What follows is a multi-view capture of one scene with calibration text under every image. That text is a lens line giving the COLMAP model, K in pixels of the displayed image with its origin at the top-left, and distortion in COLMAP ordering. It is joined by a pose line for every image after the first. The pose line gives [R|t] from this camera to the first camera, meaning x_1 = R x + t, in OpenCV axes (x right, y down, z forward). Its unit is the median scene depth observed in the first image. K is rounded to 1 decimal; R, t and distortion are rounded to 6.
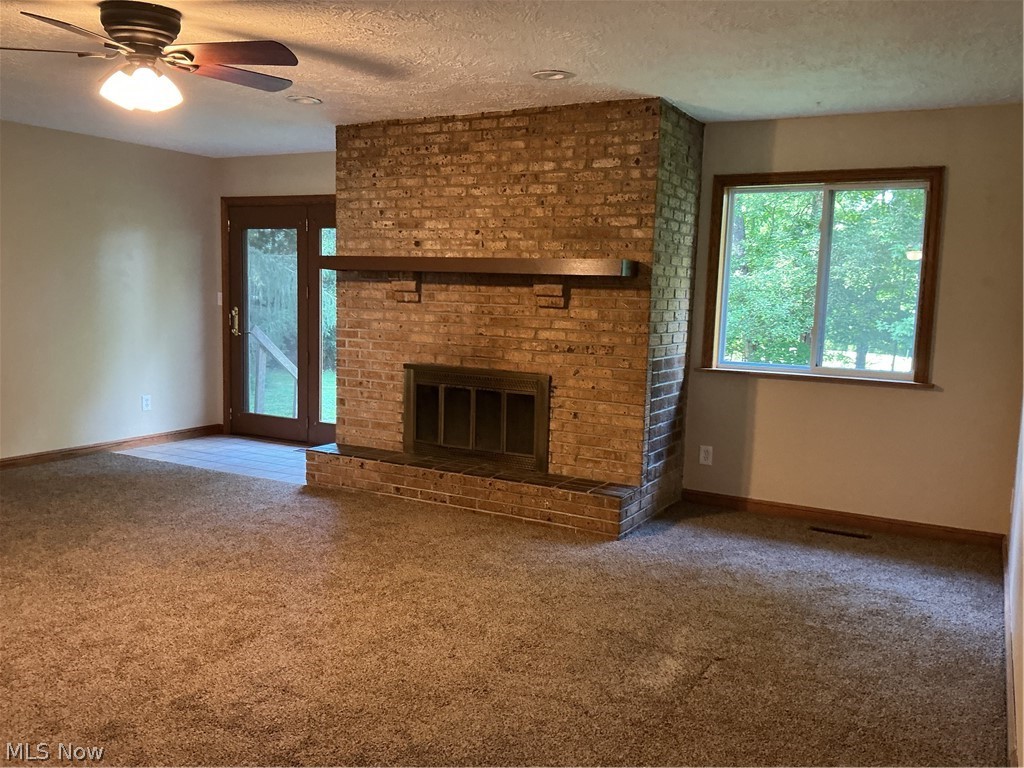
lens RADIAL K [[848.1, 0, 512.0], [0, 848.1, 384.0], [0, 0, 1]] dist [0.140410, -0.283287]
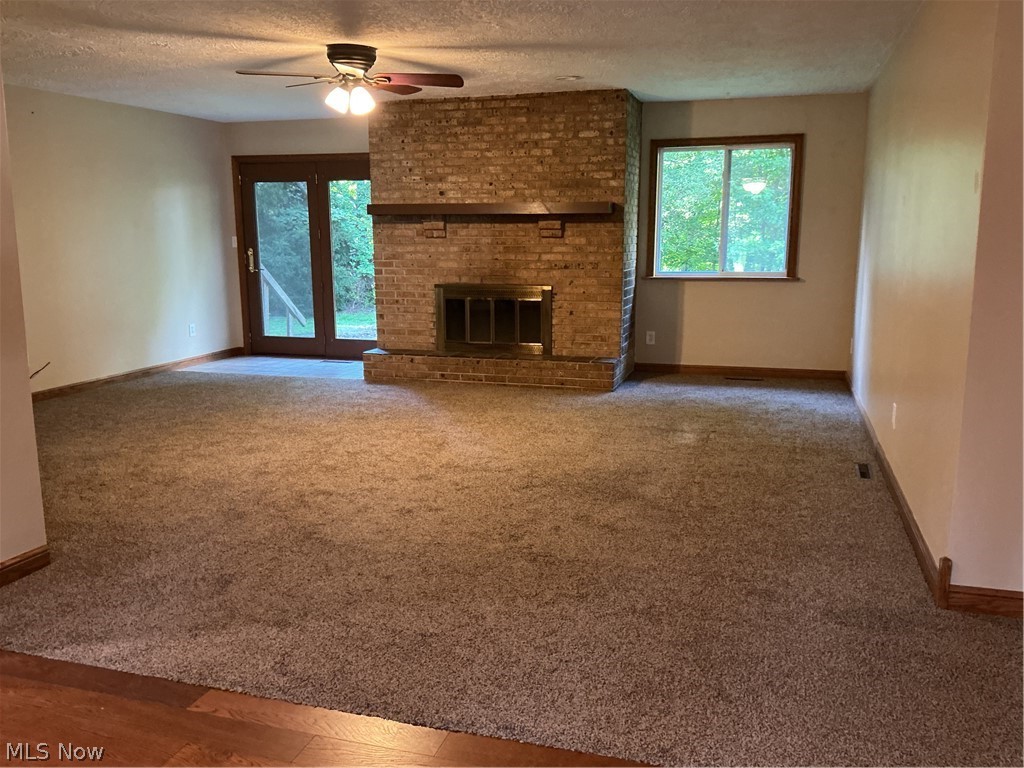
lens RADIAL K [[848.1, 0, 512.0], [0, 848.1, 384.0], [0, 0, 1]] dist [0.140410, -0.283287]
pose [[0.977235, -0.069779, 0.200356, -0.307404], [0.055467, 0.995550, 0.076188, 0.040146], [-0.204781, -0.063340, 0.976756, -0.375274]]
